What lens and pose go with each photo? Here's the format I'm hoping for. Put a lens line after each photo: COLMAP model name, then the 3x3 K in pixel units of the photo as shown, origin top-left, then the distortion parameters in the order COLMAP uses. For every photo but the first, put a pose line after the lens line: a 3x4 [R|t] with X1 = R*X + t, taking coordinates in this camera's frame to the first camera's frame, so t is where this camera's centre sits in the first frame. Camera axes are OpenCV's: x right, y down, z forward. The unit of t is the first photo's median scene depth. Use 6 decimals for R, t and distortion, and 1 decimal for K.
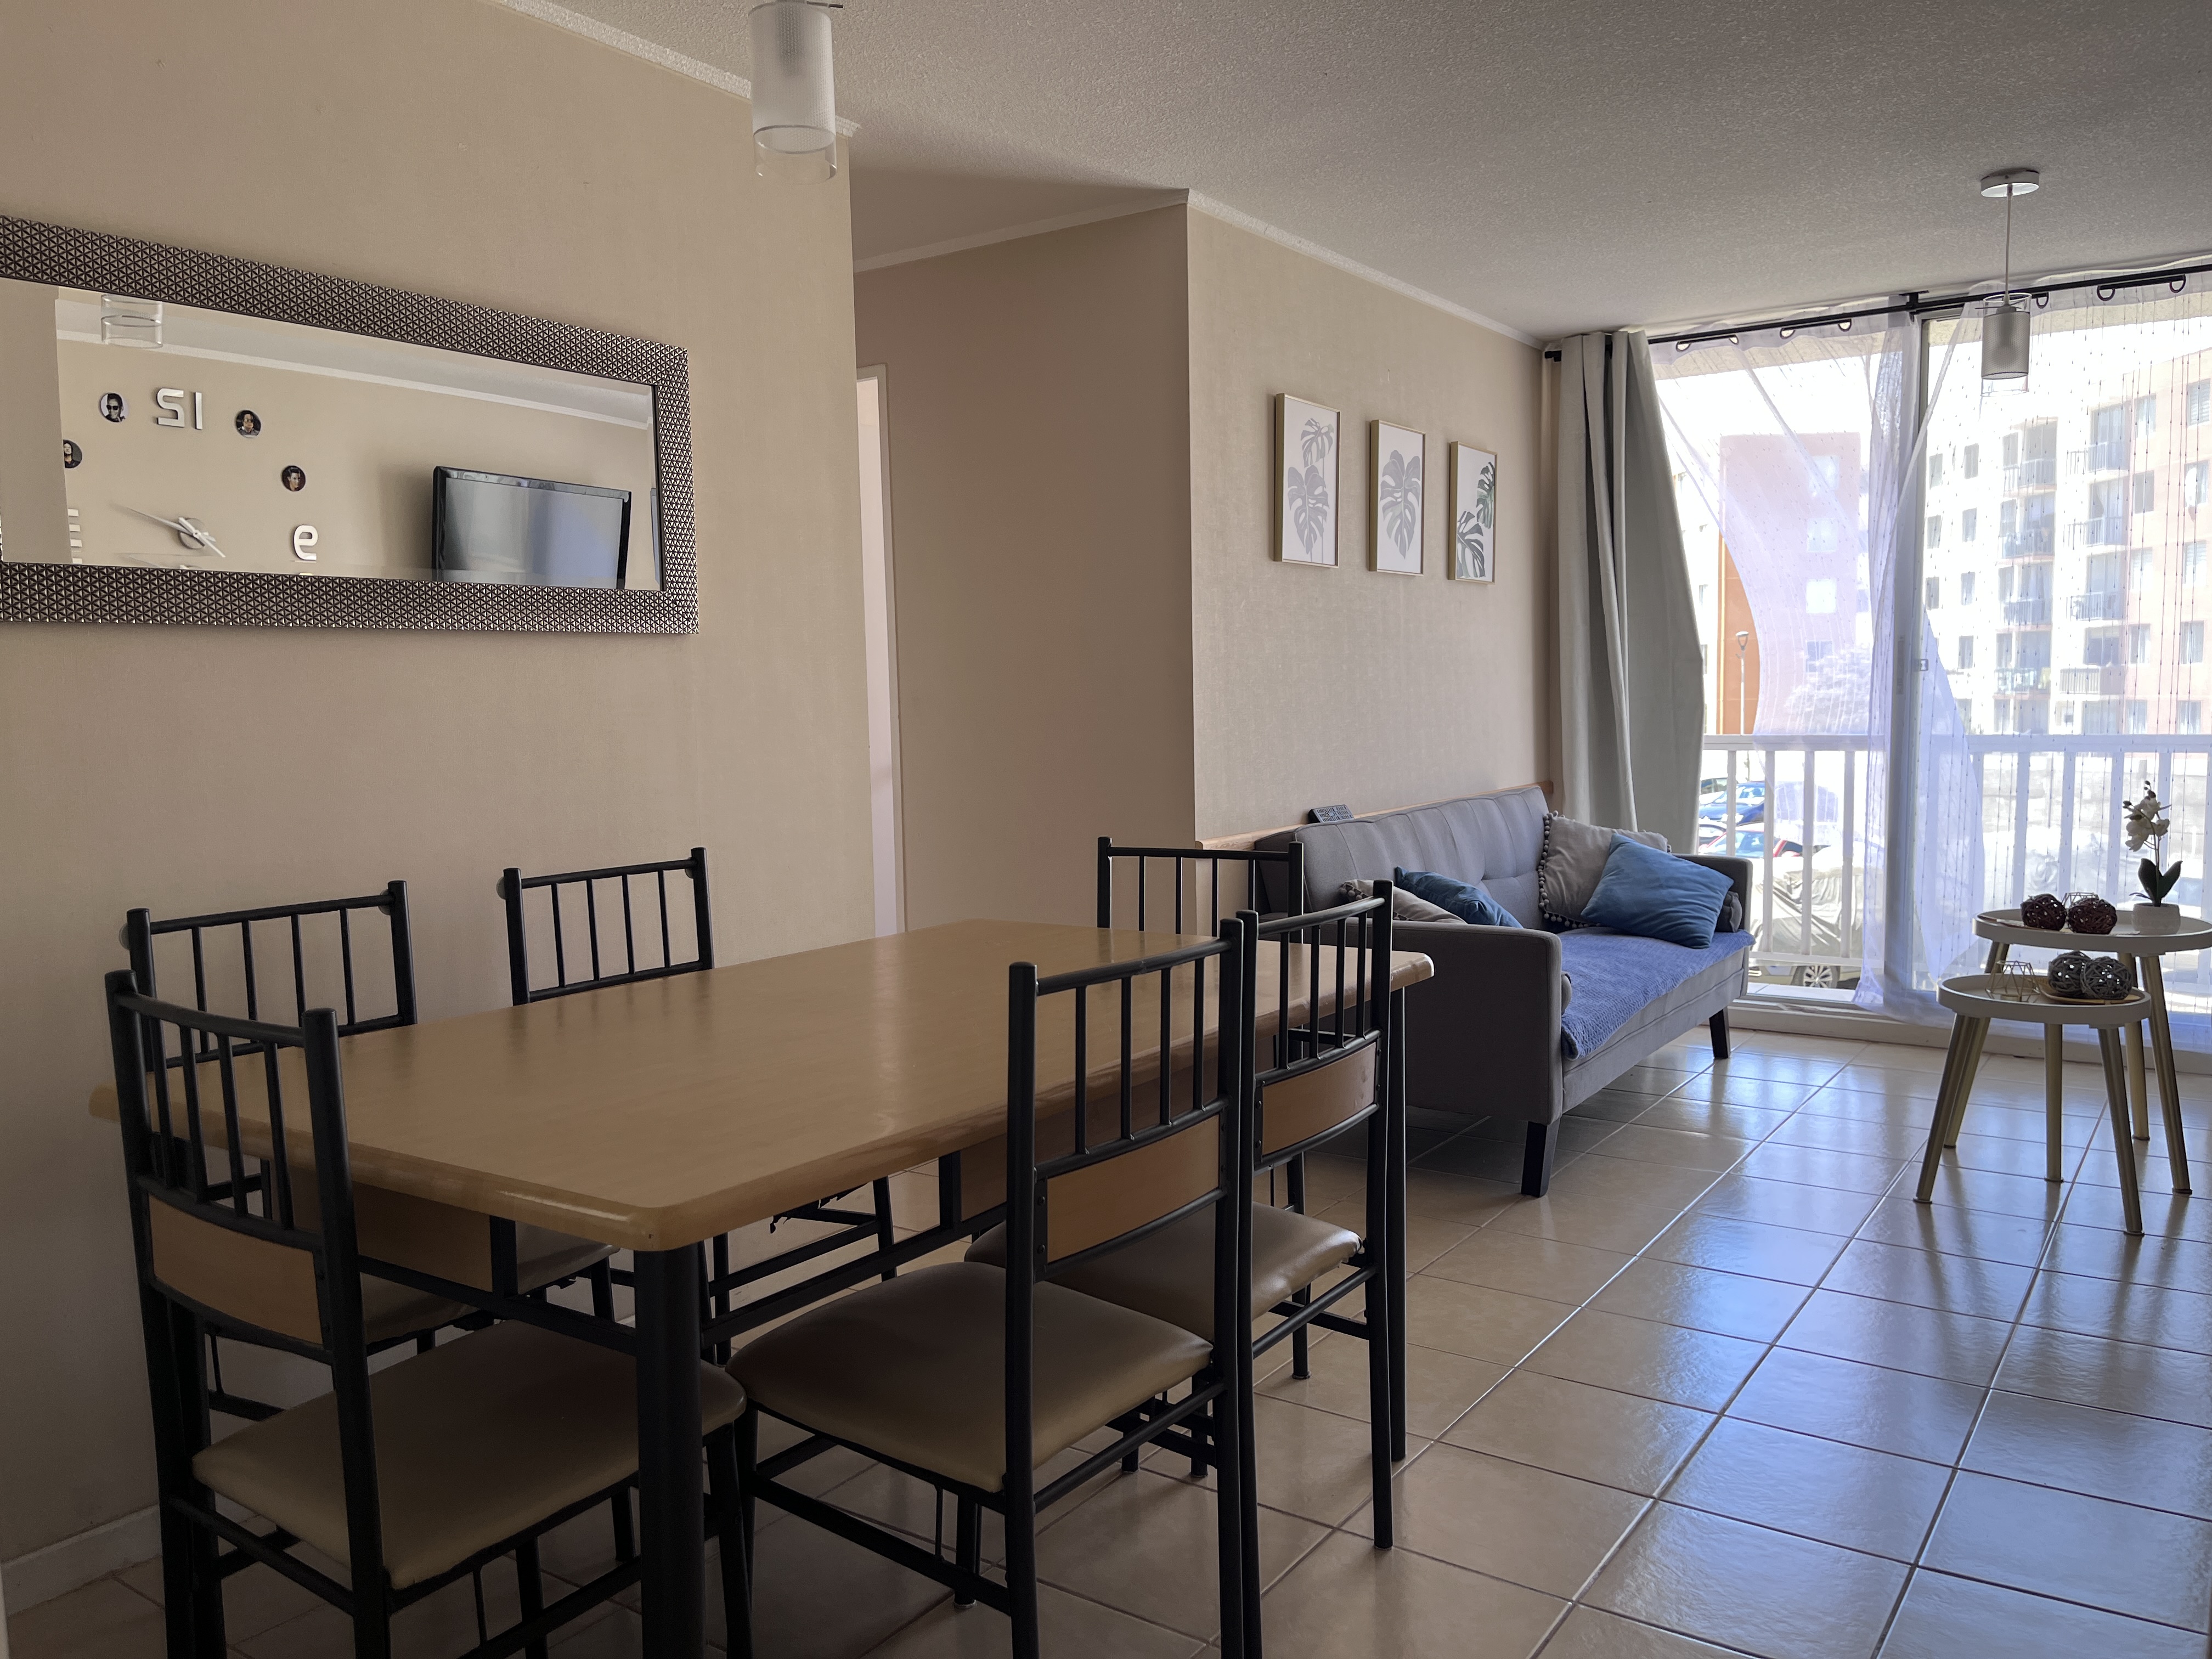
lens RADIAL K [[1668.9, 0, 1099.7], [0, 1668.9, 830.2], [0, 0, 1]] dist [0.059326, -0.073481]
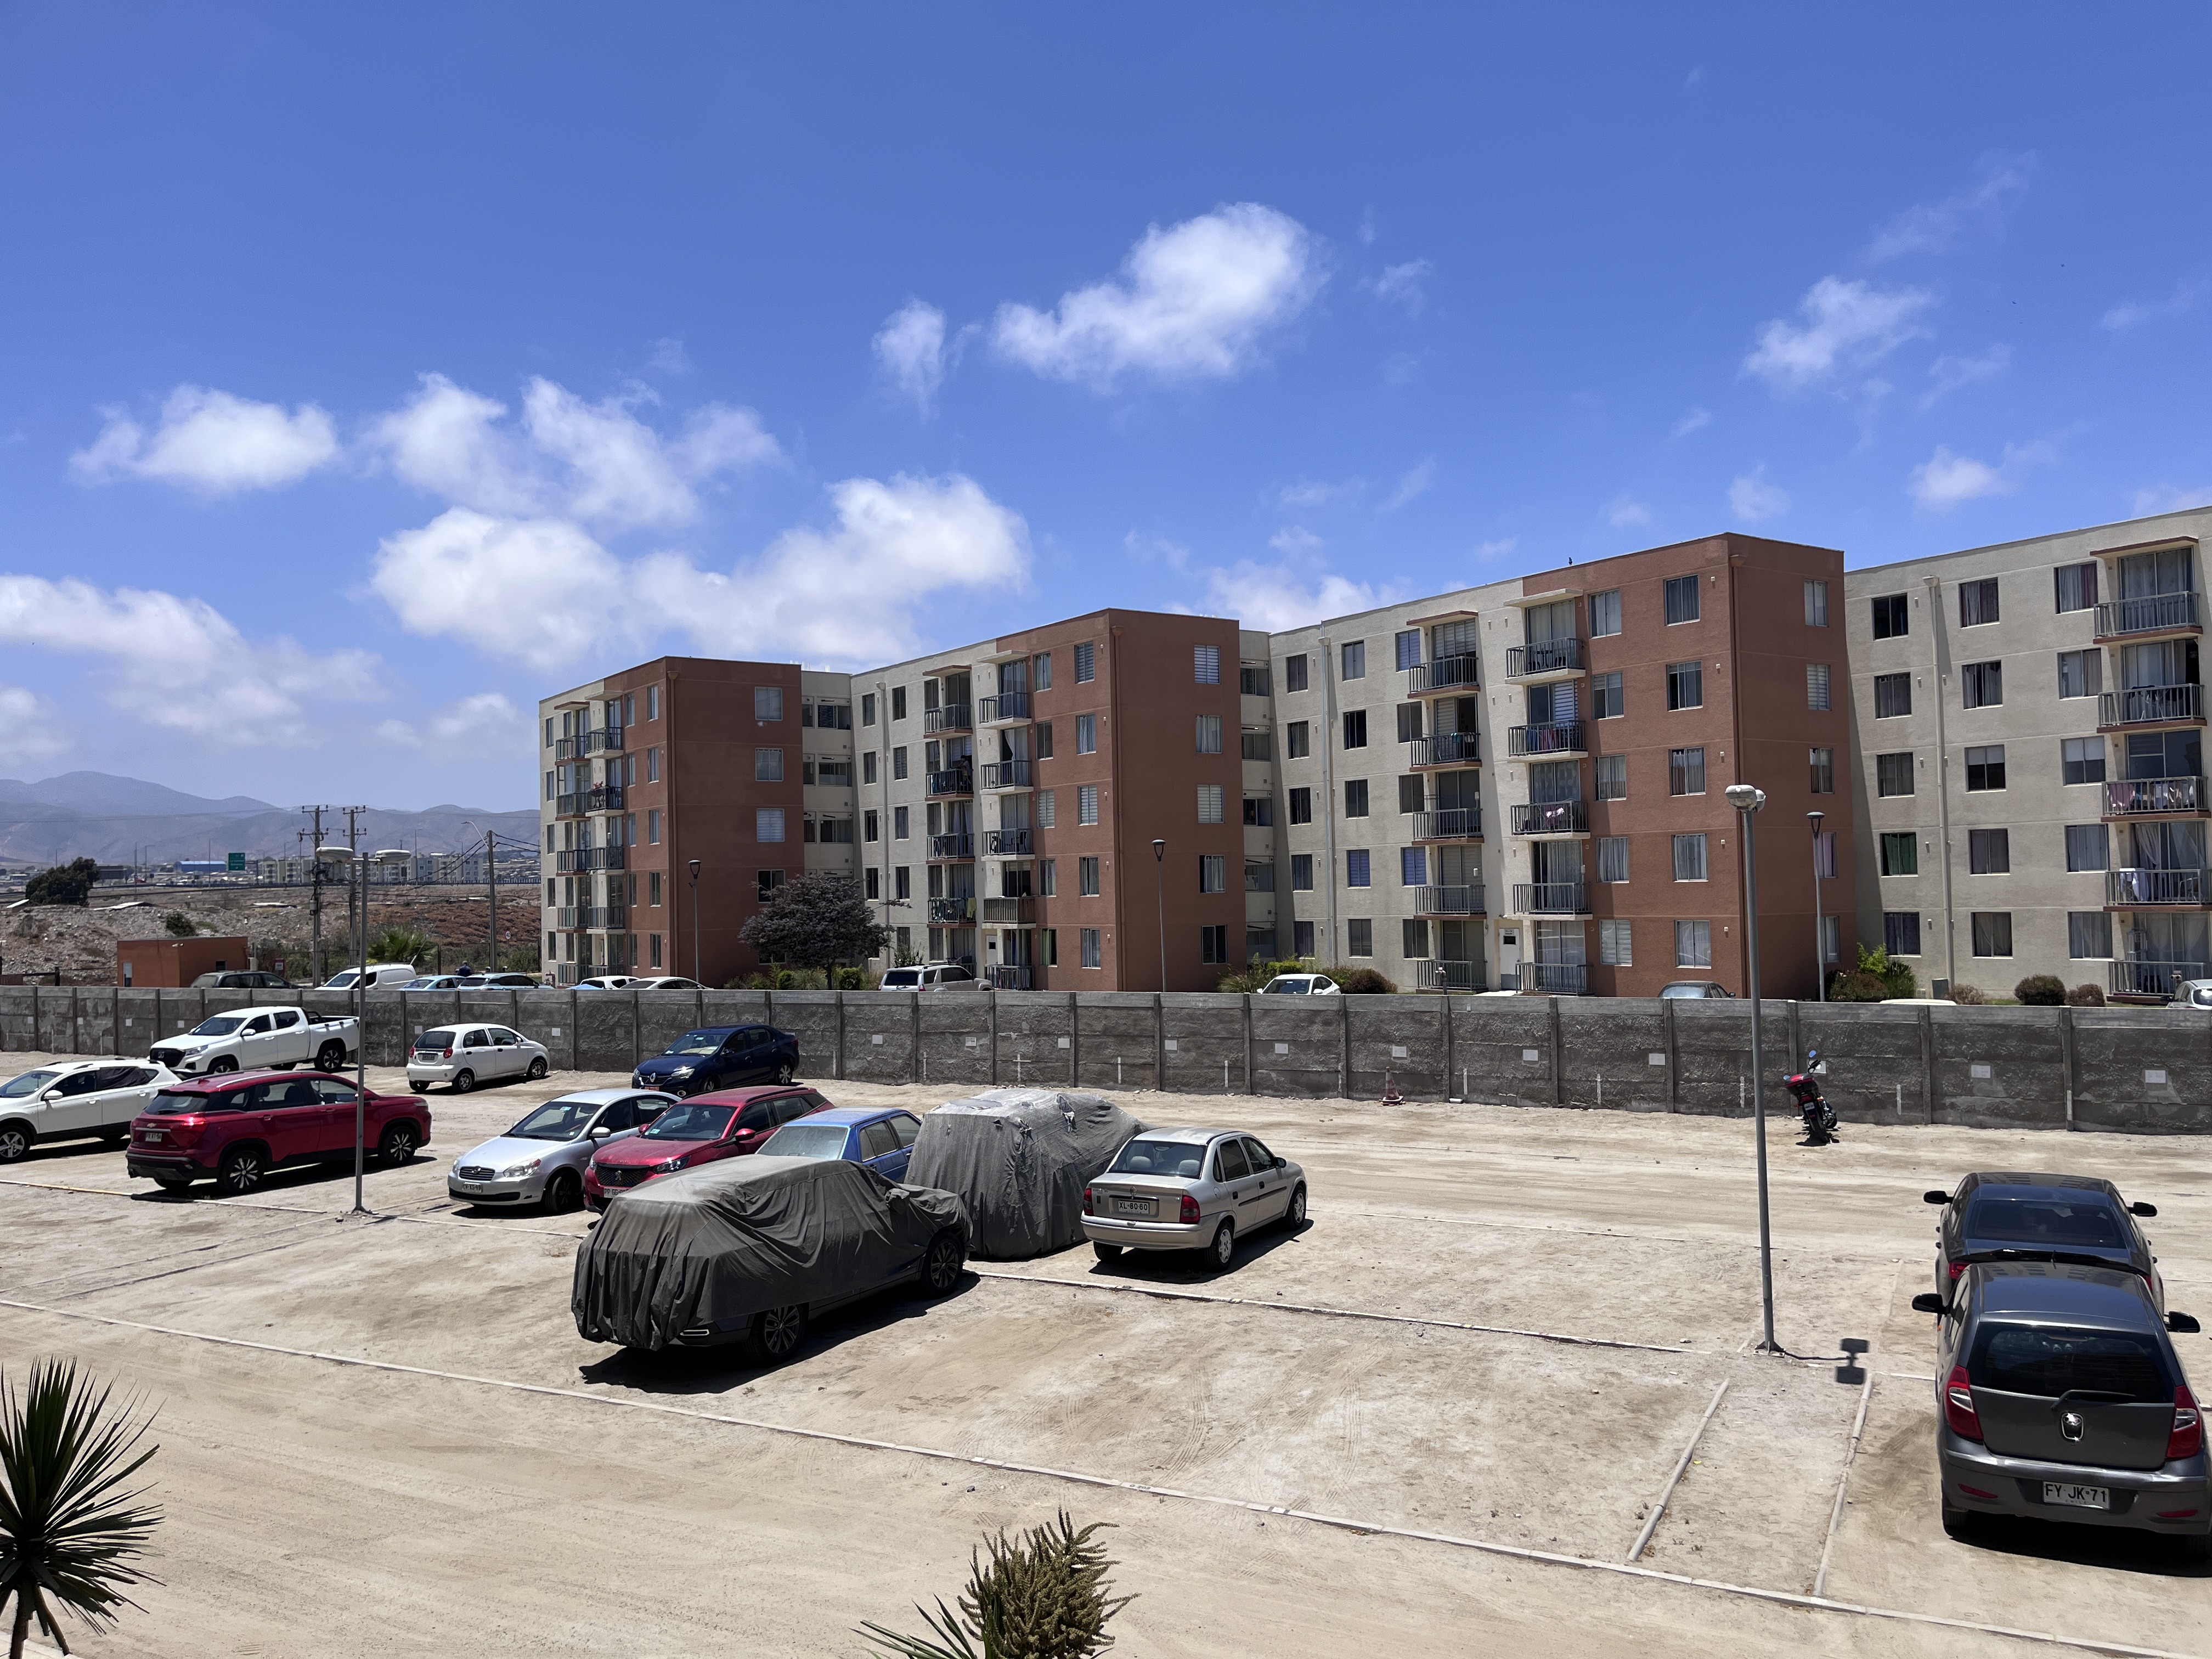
lens RADIAL K [[1653.2, 0, 1153.9], [0, 1653.2, 834.4], [0, 0, 1]] dist [0.051384, -0.061097]
pose [[0.808400, 0.019669, 0.588305, 0.611913], [0.057320, 0.992061, -0.111932, -0.195359], [-0.585836, 0.124207, 0.800855, 1.424831]]
